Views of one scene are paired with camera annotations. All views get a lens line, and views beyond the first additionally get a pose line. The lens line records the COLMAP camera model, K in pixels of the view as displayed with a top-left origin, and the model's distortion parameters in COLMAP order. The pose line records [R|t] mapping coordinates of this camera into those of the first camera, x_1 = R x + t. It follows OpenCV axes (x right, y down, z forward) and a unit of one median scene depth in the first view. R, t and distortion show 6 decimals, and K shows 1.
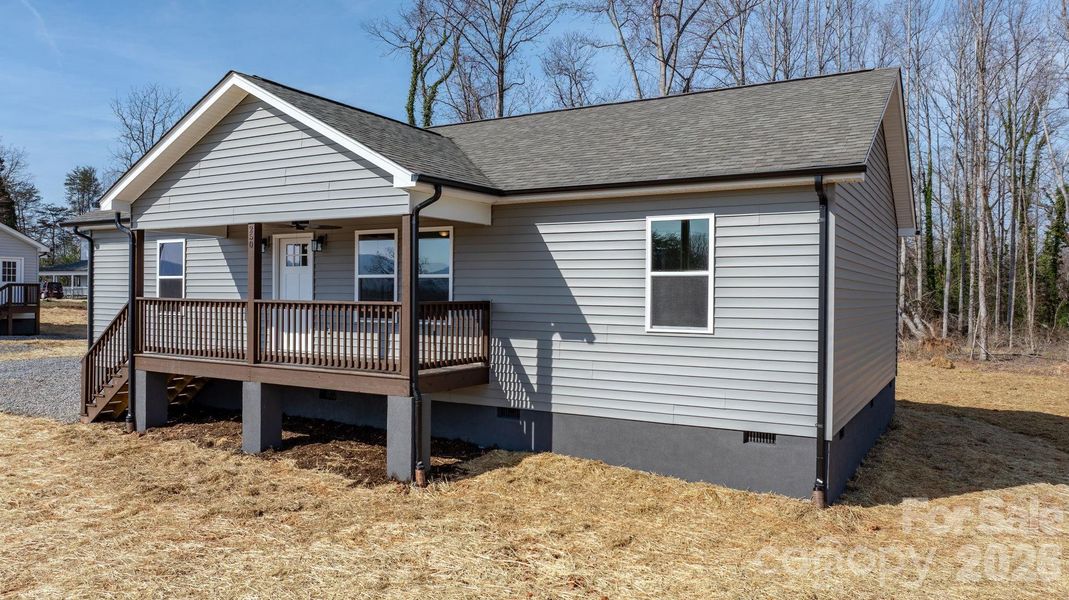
lens RADIAL K [[759.1, 0, 512.0], [0, 759.1, 299.9], [0, 0, 1]] dist [-0.001001, -0.001026]
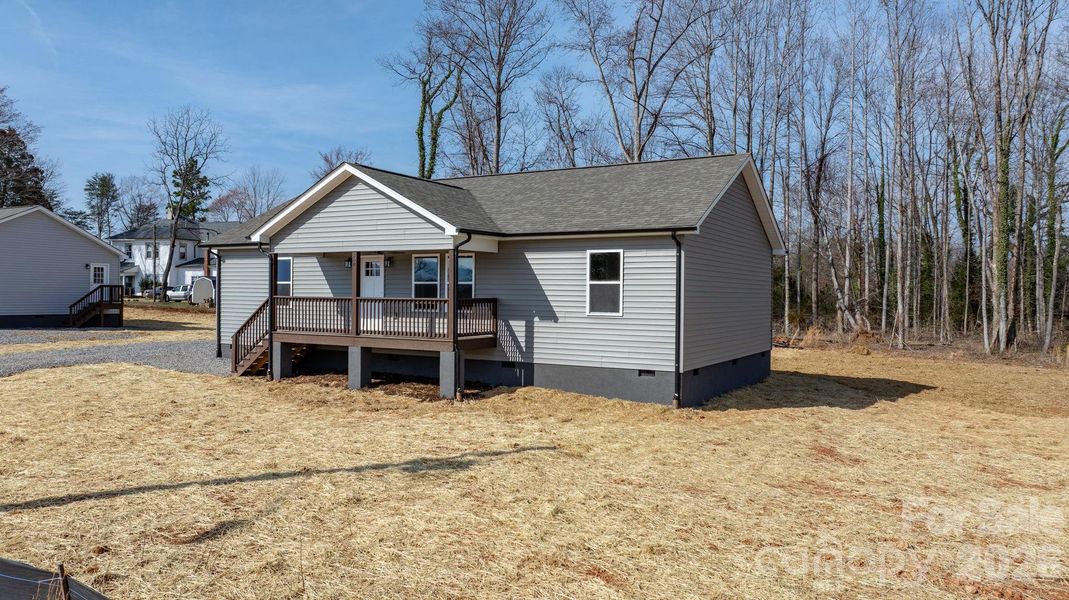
lens RADIAL K [[759.1, 0, 512.0], [0, 759.1, 299.9], [0, 0, 1]] dist [-0.001001, -0.001026]
pose [[0.999974, 0.000417, 0.007150, -0.008155], [-0.000421, 1.000000, 0.000558, 0.004264], [-0.007150, -0.000561, 0.999974, -0.661664]]
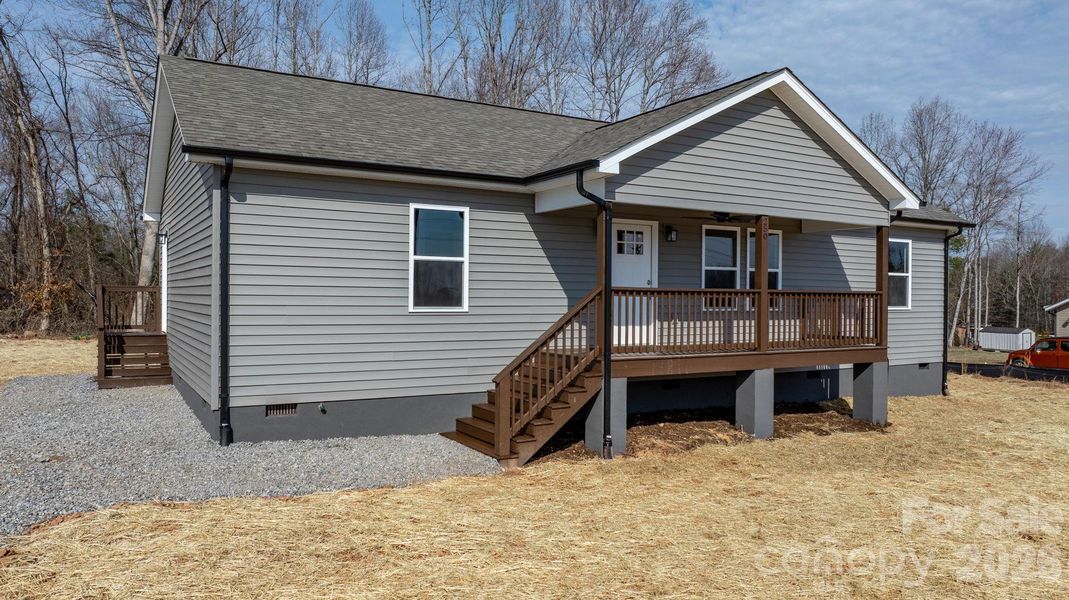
lens RADIAL K [[732.8, 0, 498.7], [0, 732.8, 299.4], [0, 0, 1]] dist [-0.001234, -0.000582]
pose [[0.500921, -0.021912, 0.865216, -1.353307], [-0.009995, 0.999466, 0.031098, -0.017766], [-0.865435, -0.024225, 0.500434, 0.807508]]
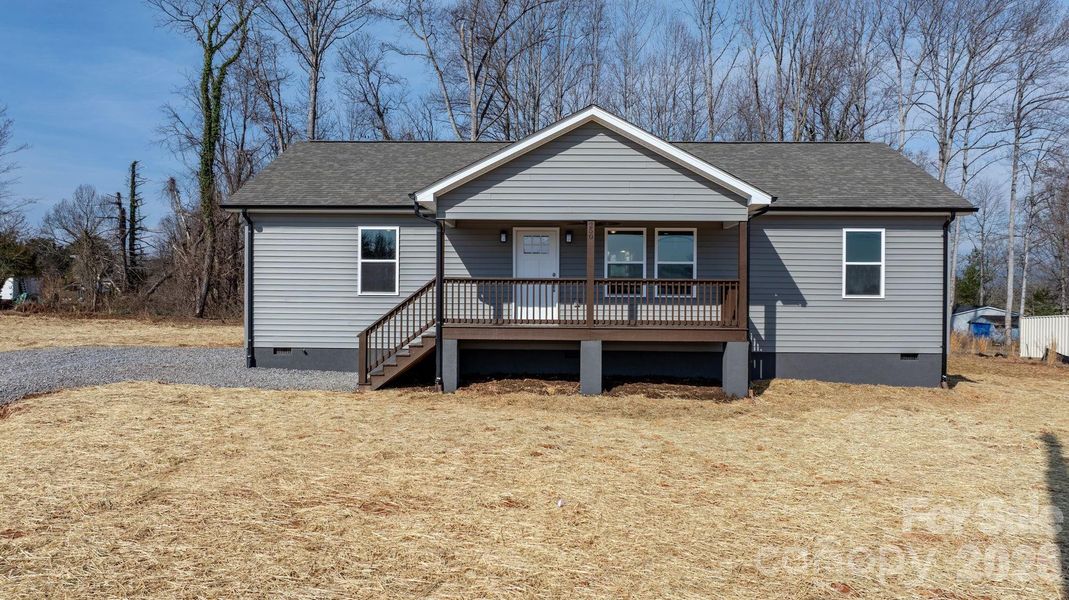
lens RADIAL K [[759.1, 0, 512.0], [0, 759.1, 299.9], [0, 0, 1]] dist [-0.001001, -0.001026]
pose [[0.877154, -0.007154, 0.480157, -1.077775], [0.003612, 0.999959, 0.008301, 0.025187], [-0.480196, -0.005547, 0.877144, -0.086457]]
